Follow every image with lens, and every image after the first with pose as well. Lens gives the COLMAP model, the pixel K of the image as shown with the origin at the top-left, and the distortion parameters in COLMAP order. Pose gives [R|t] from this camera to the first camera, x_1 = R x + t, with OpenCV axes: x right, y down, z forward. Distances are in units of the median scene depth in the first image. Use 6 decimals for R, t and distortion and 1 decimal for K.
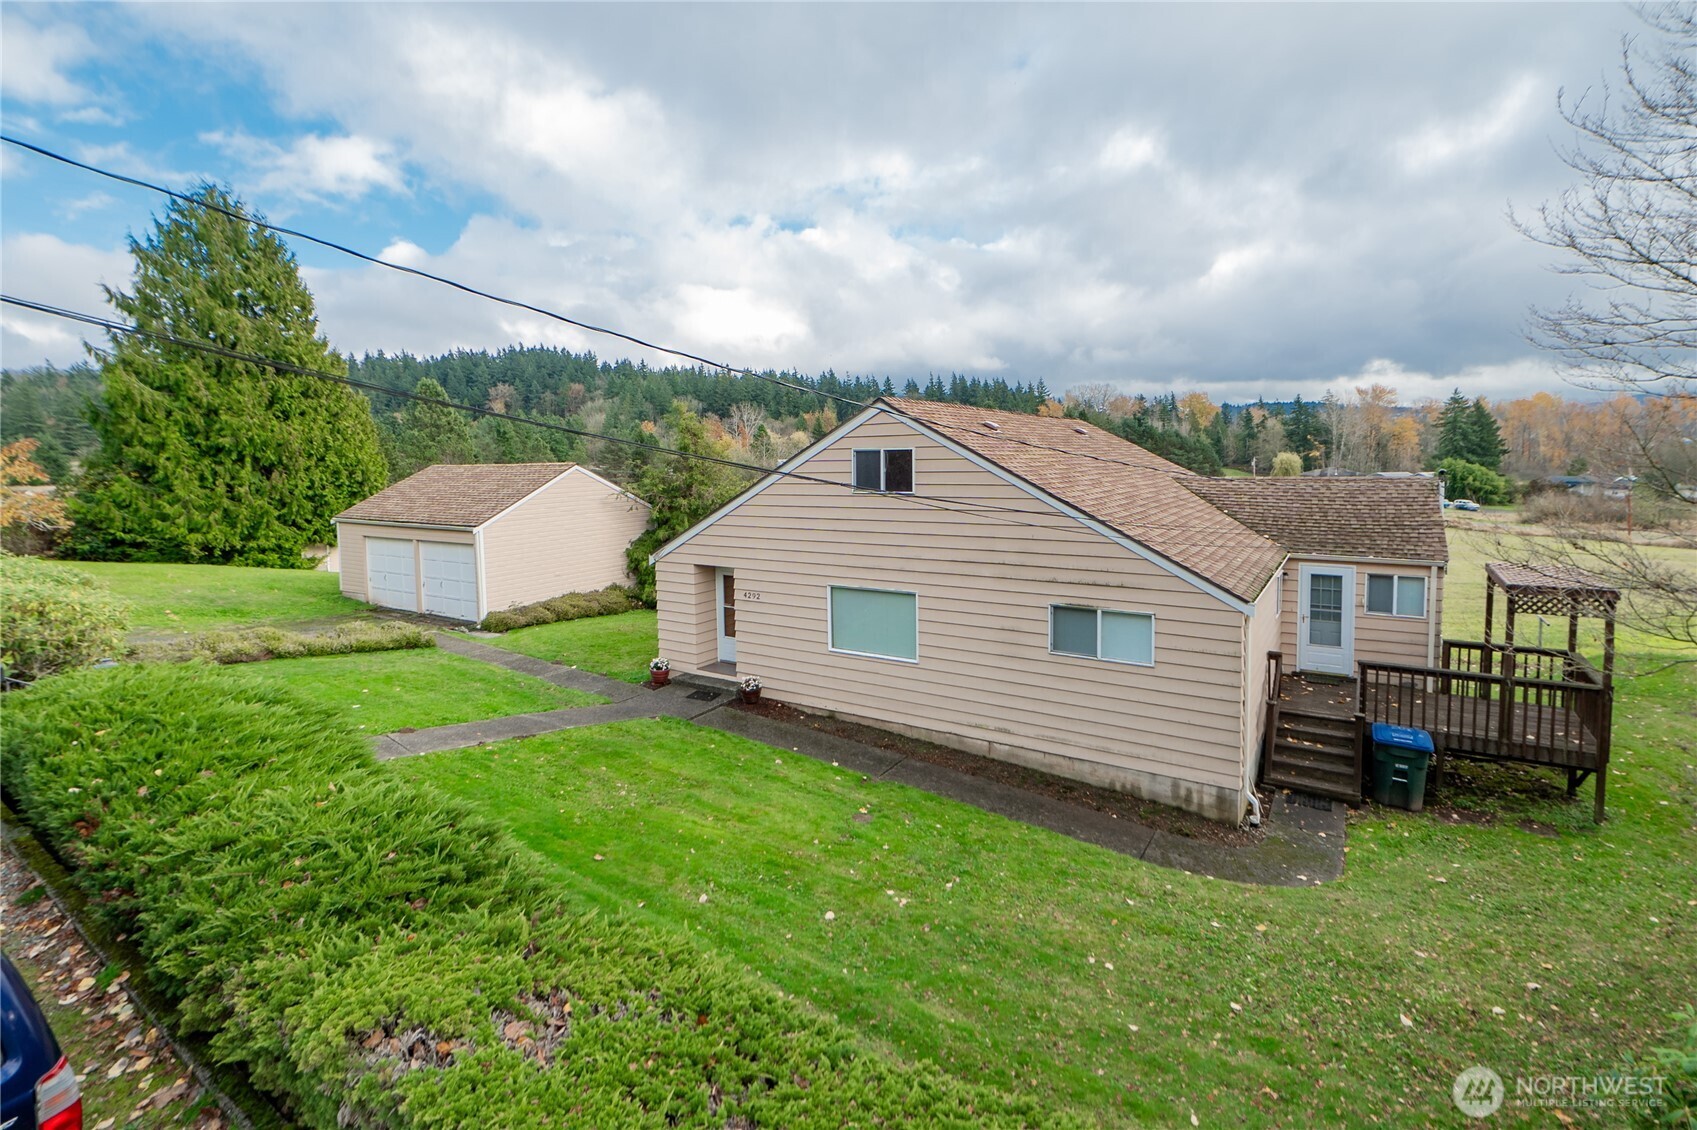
lens RADIAL K [[803.4, 0, 840.4], [0, 803.4, 579.0], [0, 0, 1]] dist [0.001405, 0.002843]
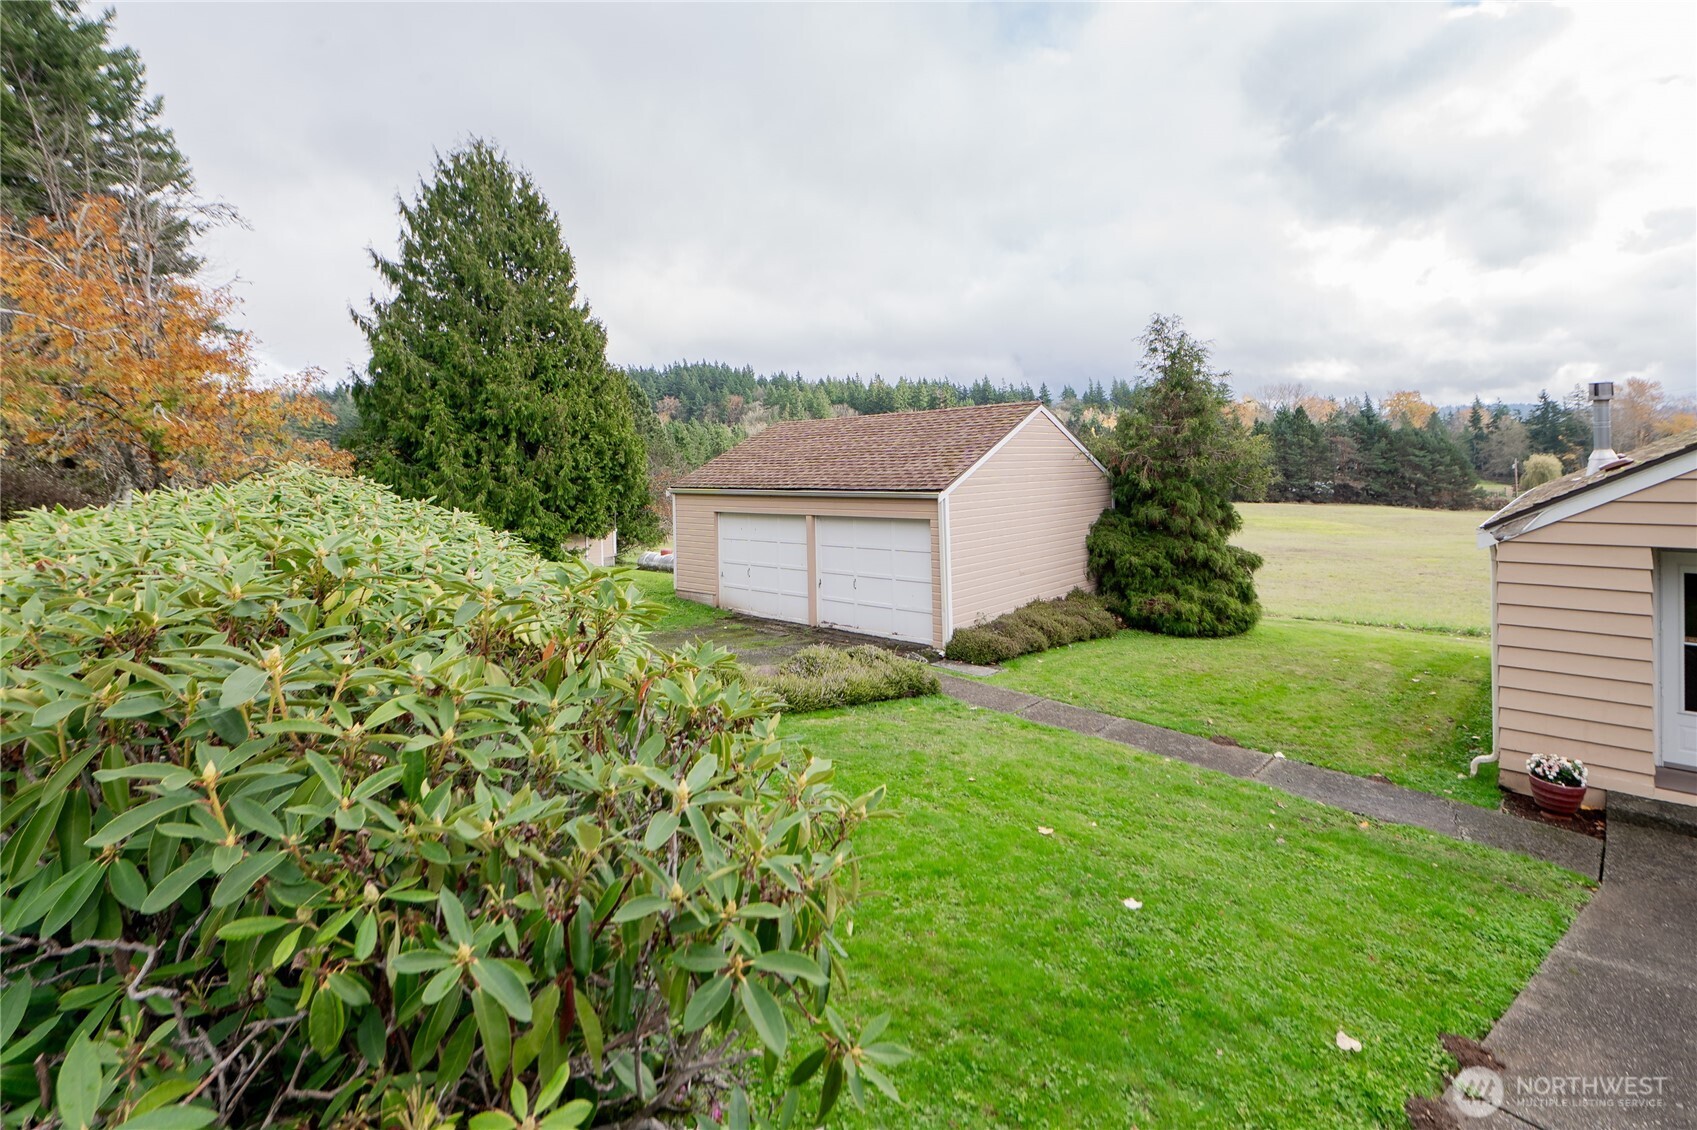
lens RADIAL K [[803.4, 0, 857.7], [0, 803.4, 556.0], [0, 0, 1]] dist [0.001405, 0.002843]
pose [[0.987291, 0.015877, -0.158126, -0.229713], [-0.022067, 0.999054, -0.037463, 0.005118], [0.157382, 0.040477, 0.986708, 0.210255]]
